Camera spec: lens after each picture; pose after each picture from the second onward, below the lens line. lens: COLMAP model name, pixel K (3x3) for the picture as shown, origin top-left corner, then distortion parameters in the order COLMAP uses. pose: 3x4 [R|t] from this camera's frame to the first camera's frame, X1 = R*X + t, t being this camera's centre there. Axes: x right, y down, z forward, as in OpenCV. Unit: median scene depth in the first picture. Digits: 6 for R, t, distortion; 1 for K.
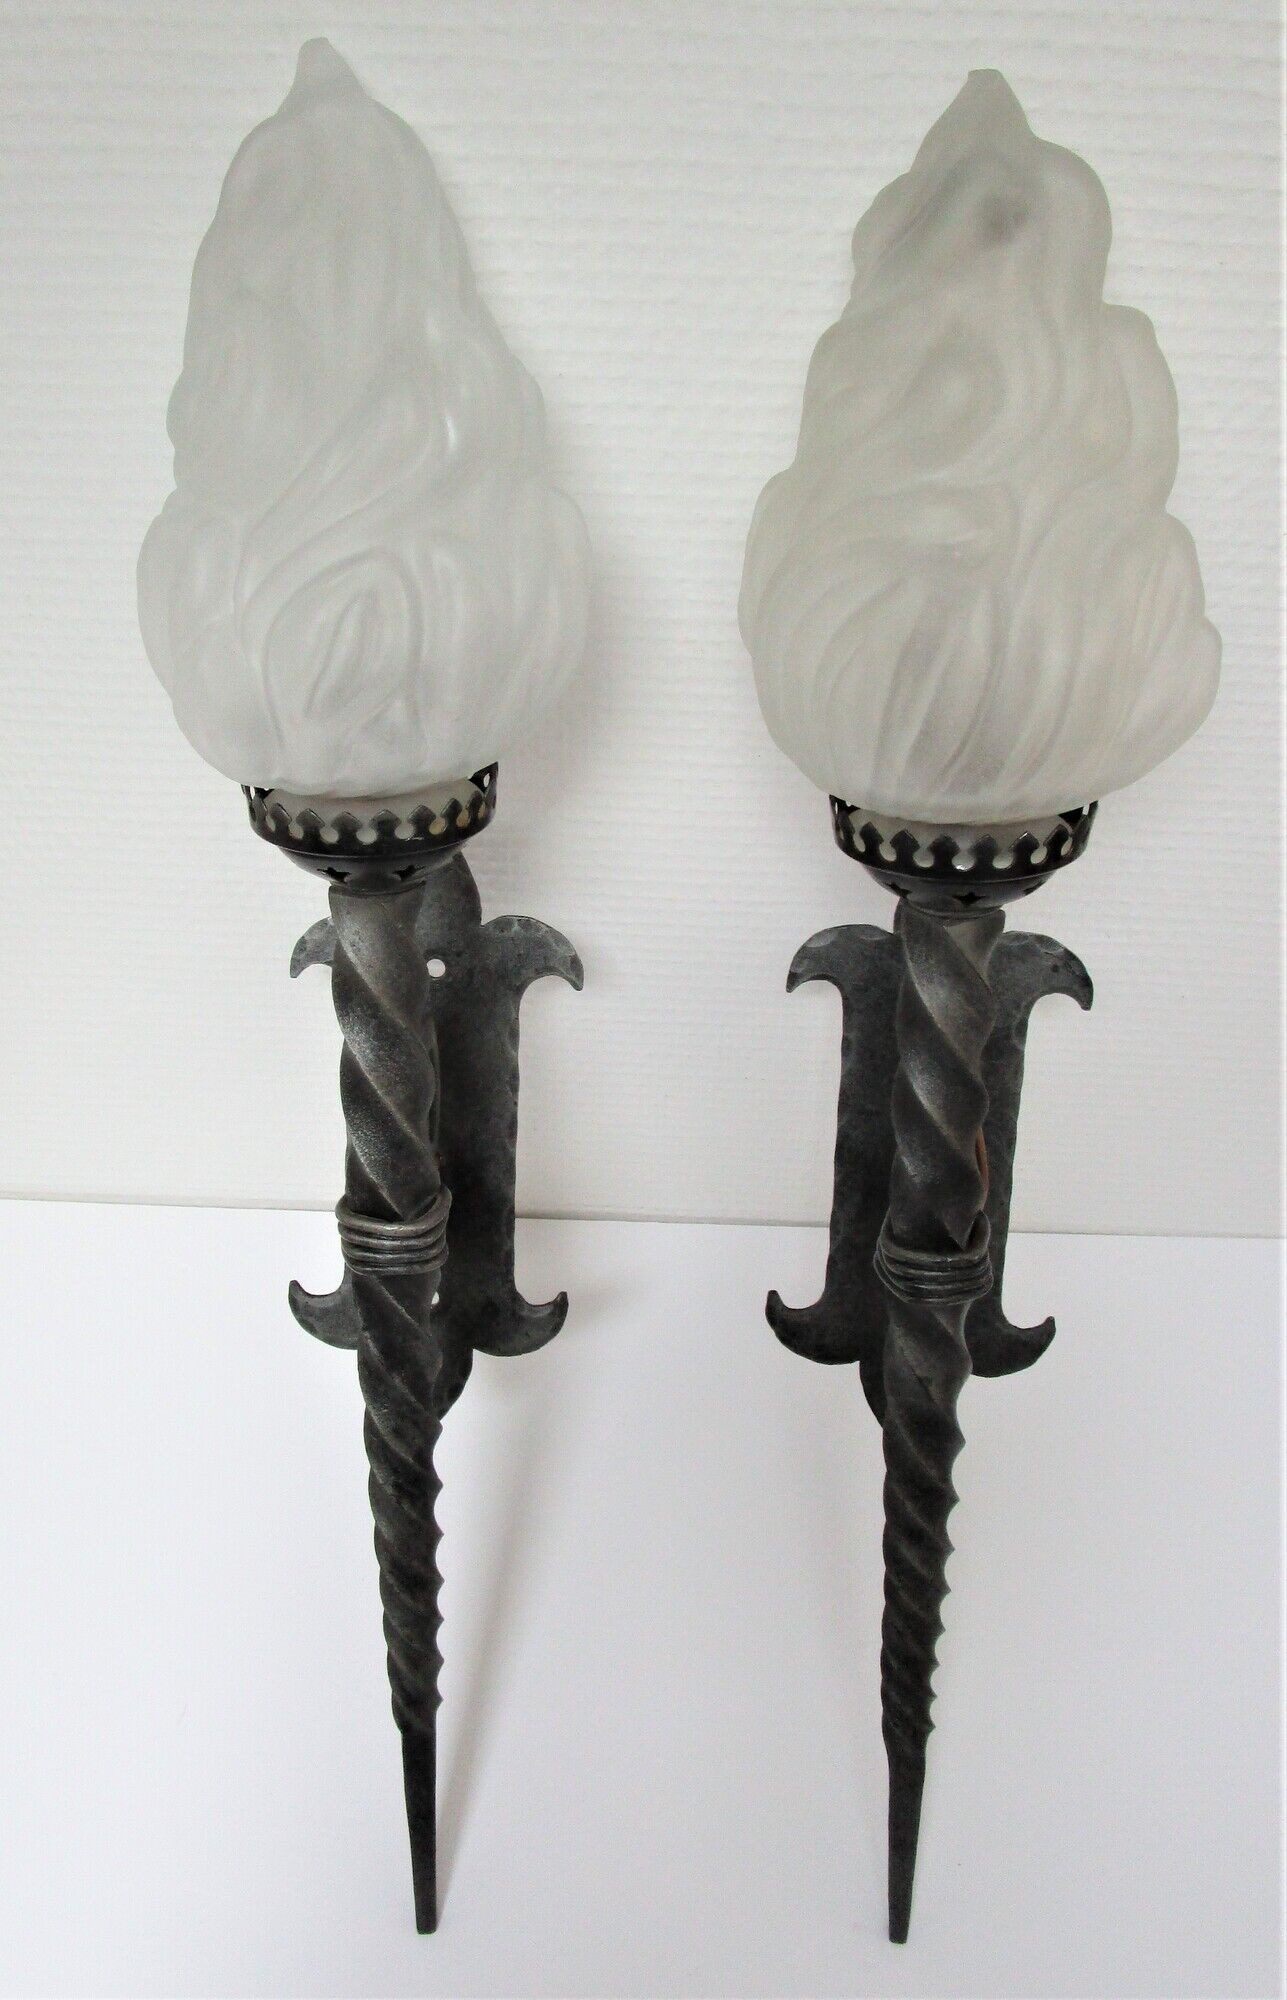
lens RADIAL K [[1787.0, 0, 600.8], [0, 1787.0, 972.0], [0, 0, 1]] dist [-0.021950, 0.002129]
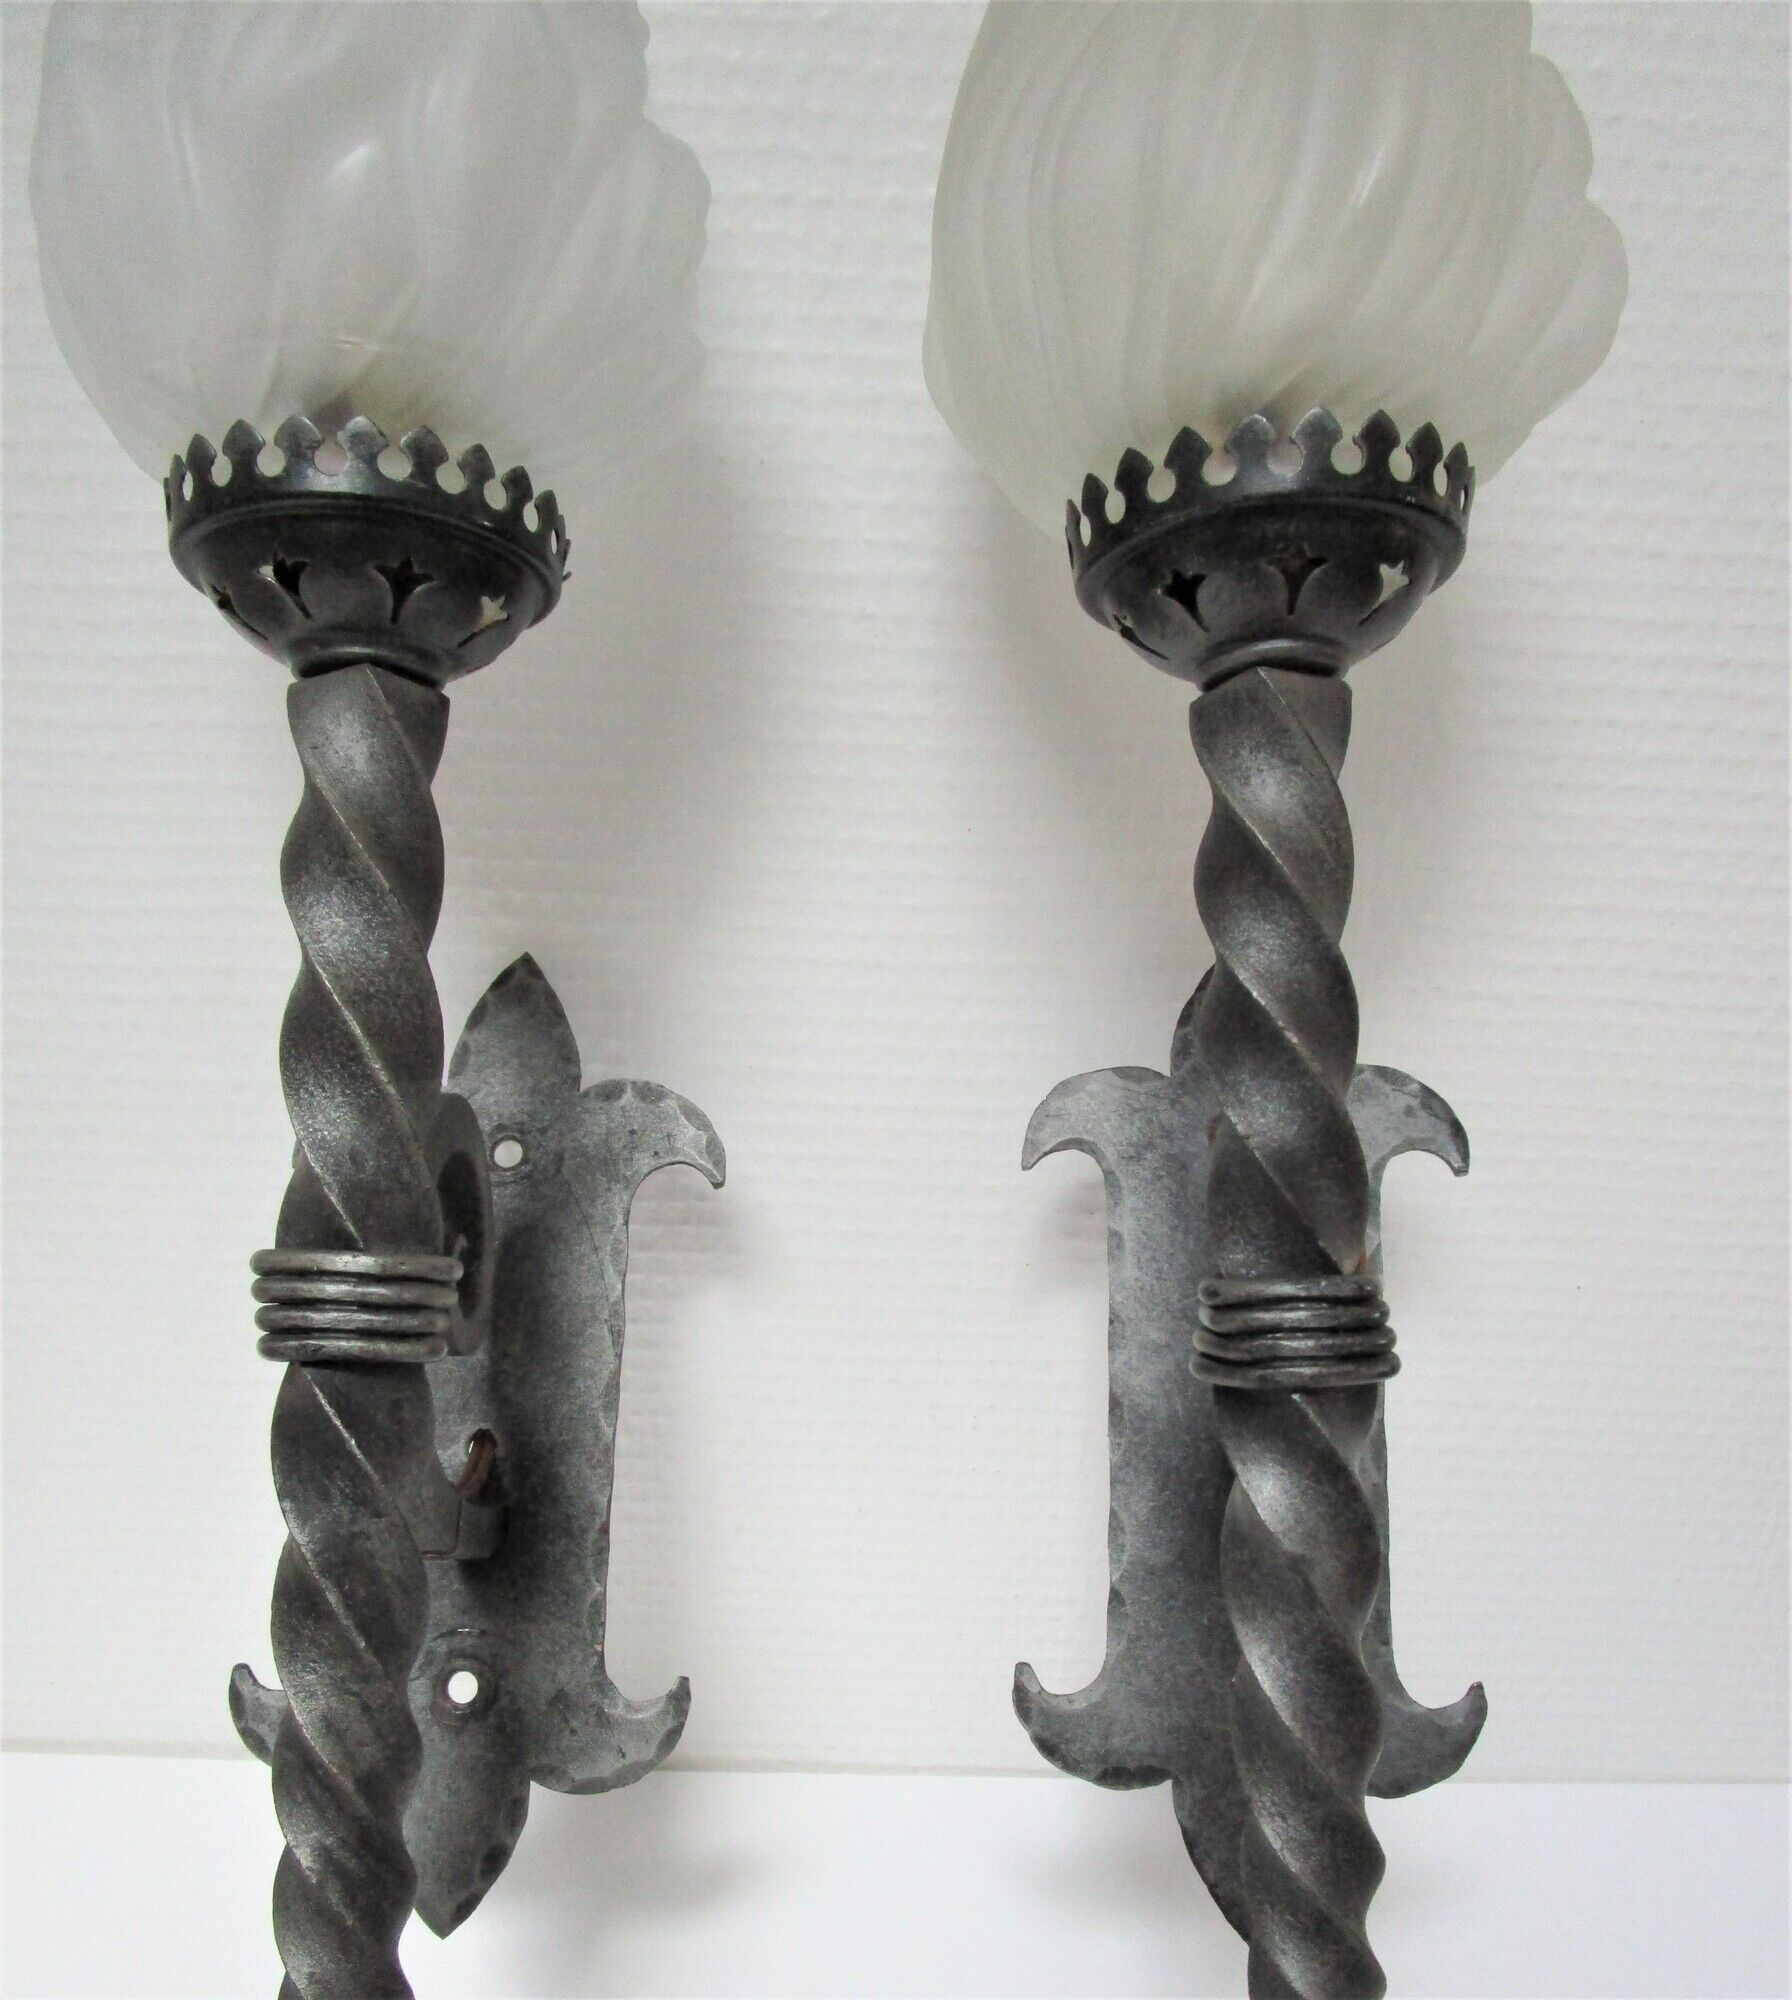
lens RADIAL K [[1737.5, 0, 908.2], [0, 1737.5, 1198.2], [0, 0, 1]] dist [-0.022812, -0.000601]
pose [[0.999216, 0.000796, 0.039588, 0.039739], [0.016587, 0.899435, -0.436739, 0.356709], [-0.035955, 0.437053, 0.898717, 0.475159]]
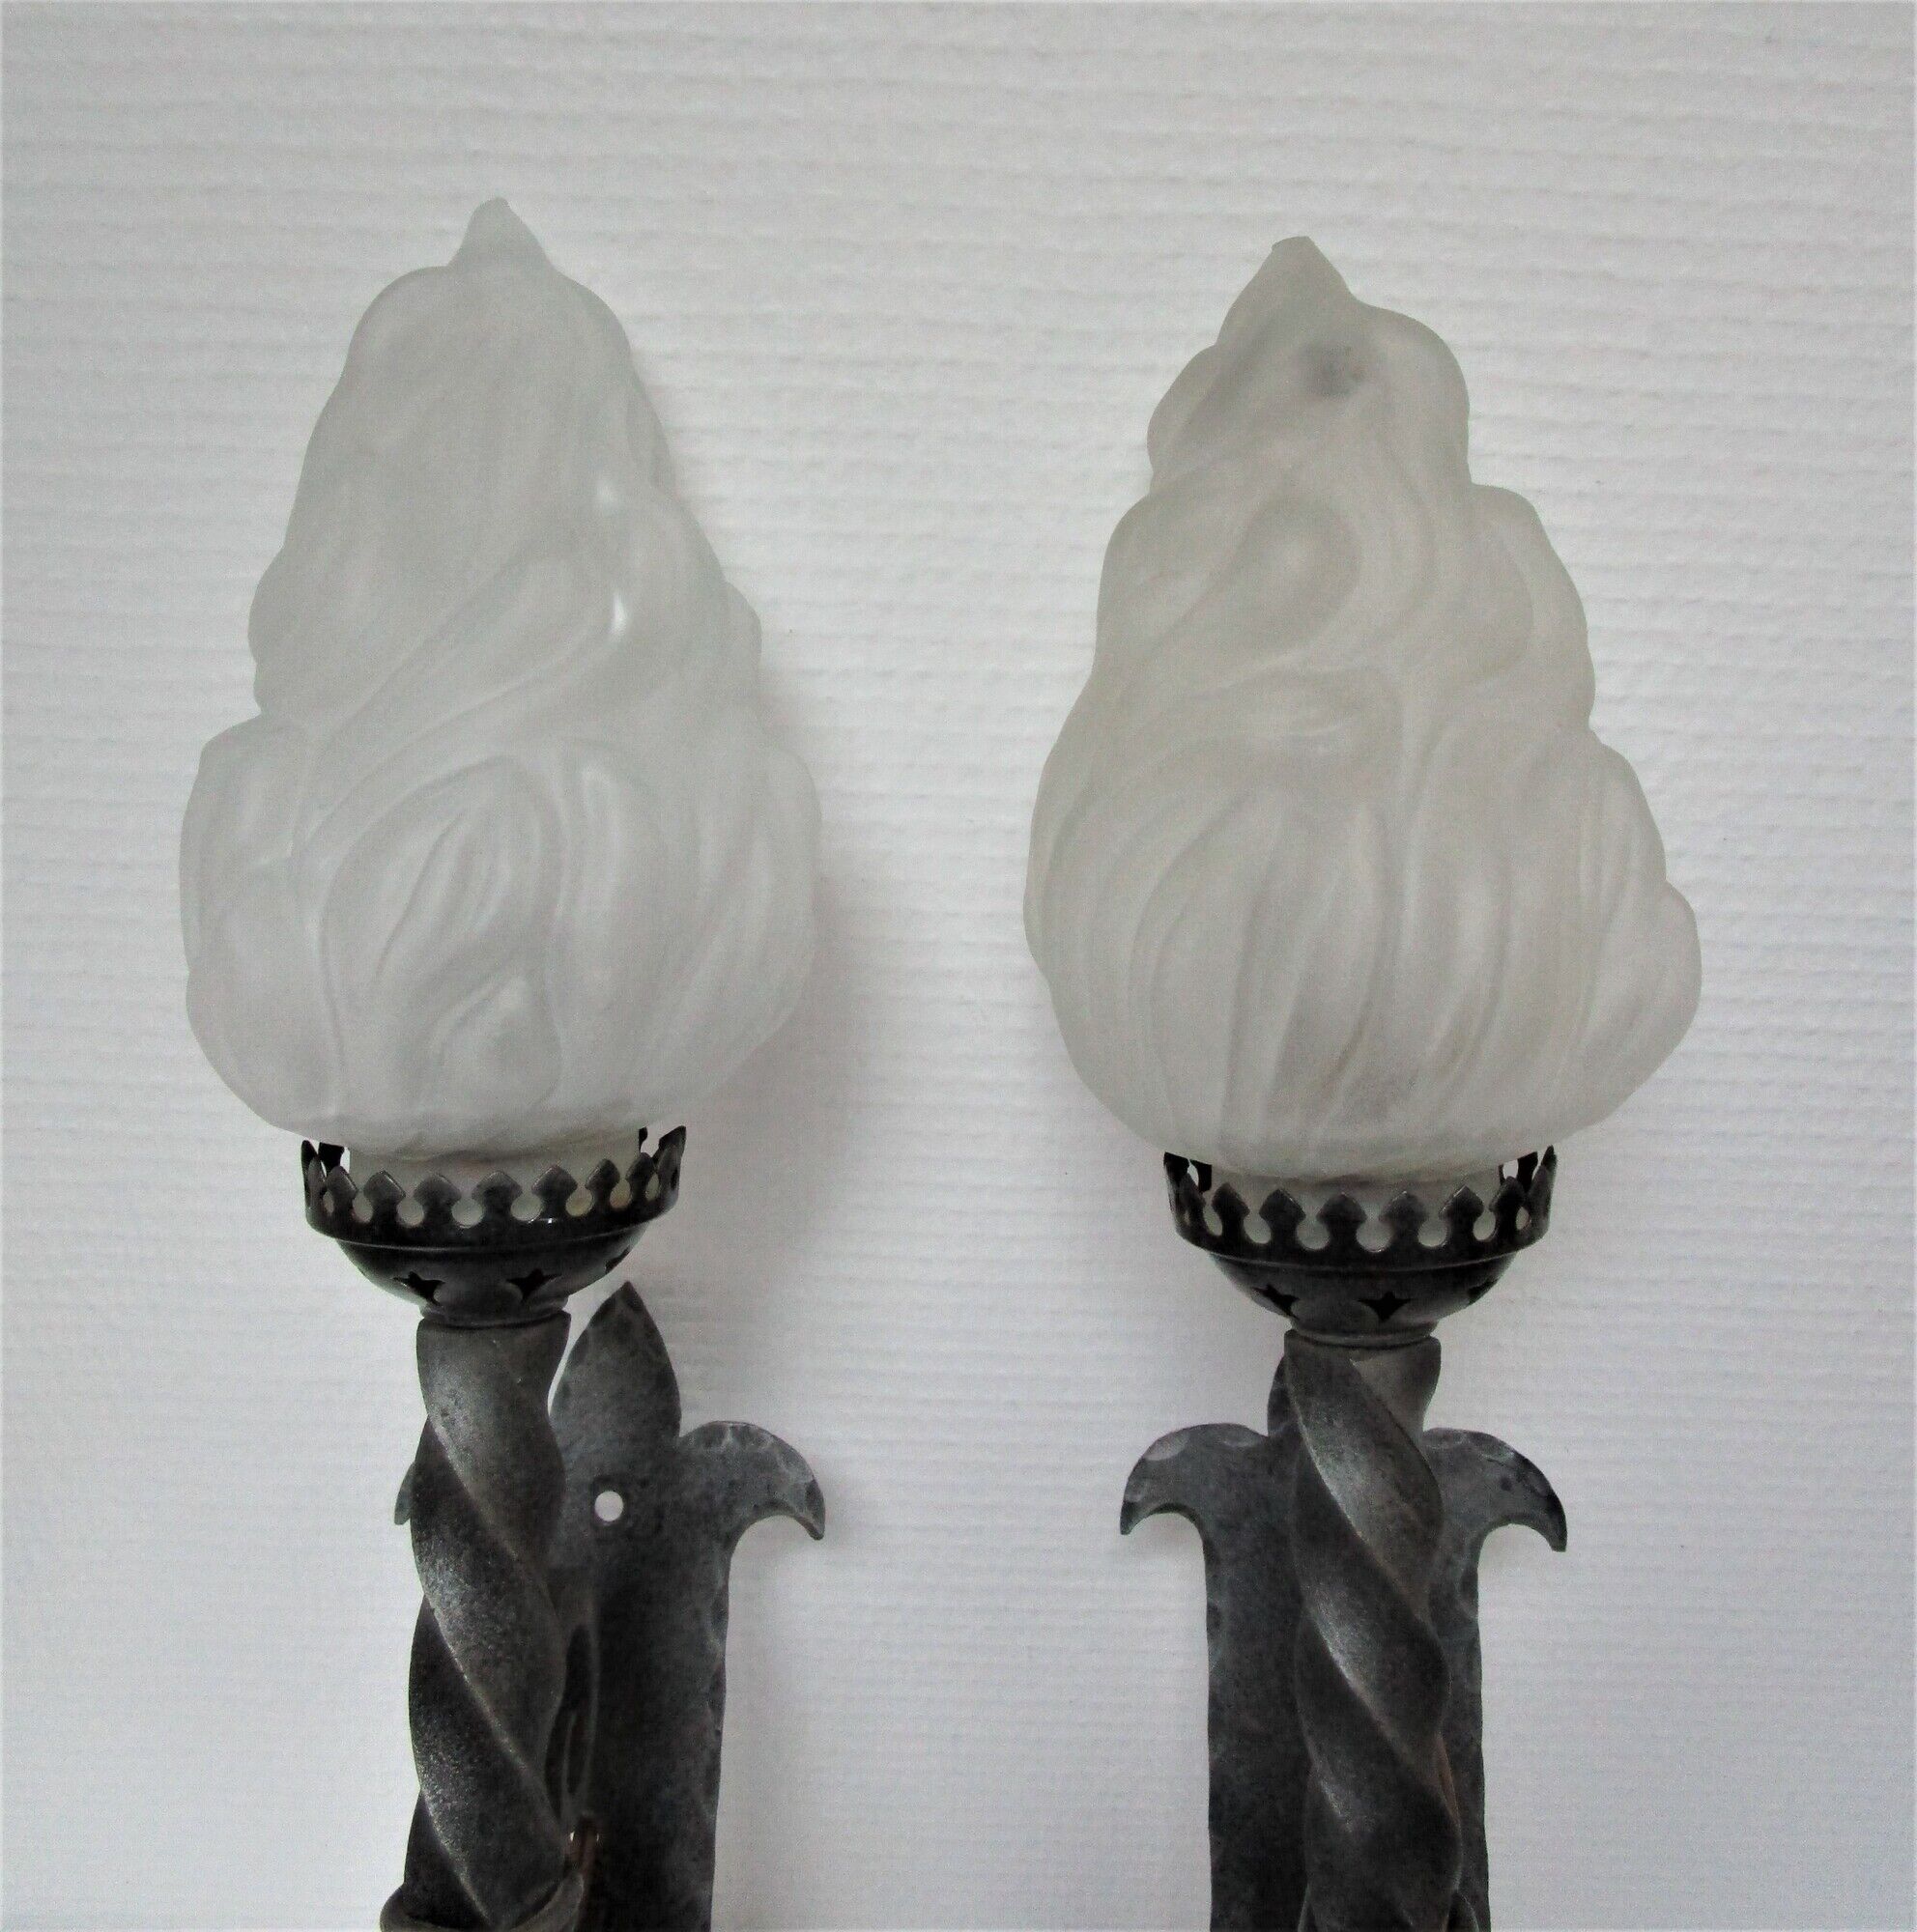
lens RADIAL K [[1857.2, 0, 974.7], [0, 1857.2, 628.1], [0, 0, 1]] dist [-0.018688, 0.000000]
pose [[0.999386, -0.000033, 0.035048, 0.026933], [0.017081, 0.873652, -0.486251, 0.059222], [-0.030604, 0.486551, 0.873116, 0.248199]]
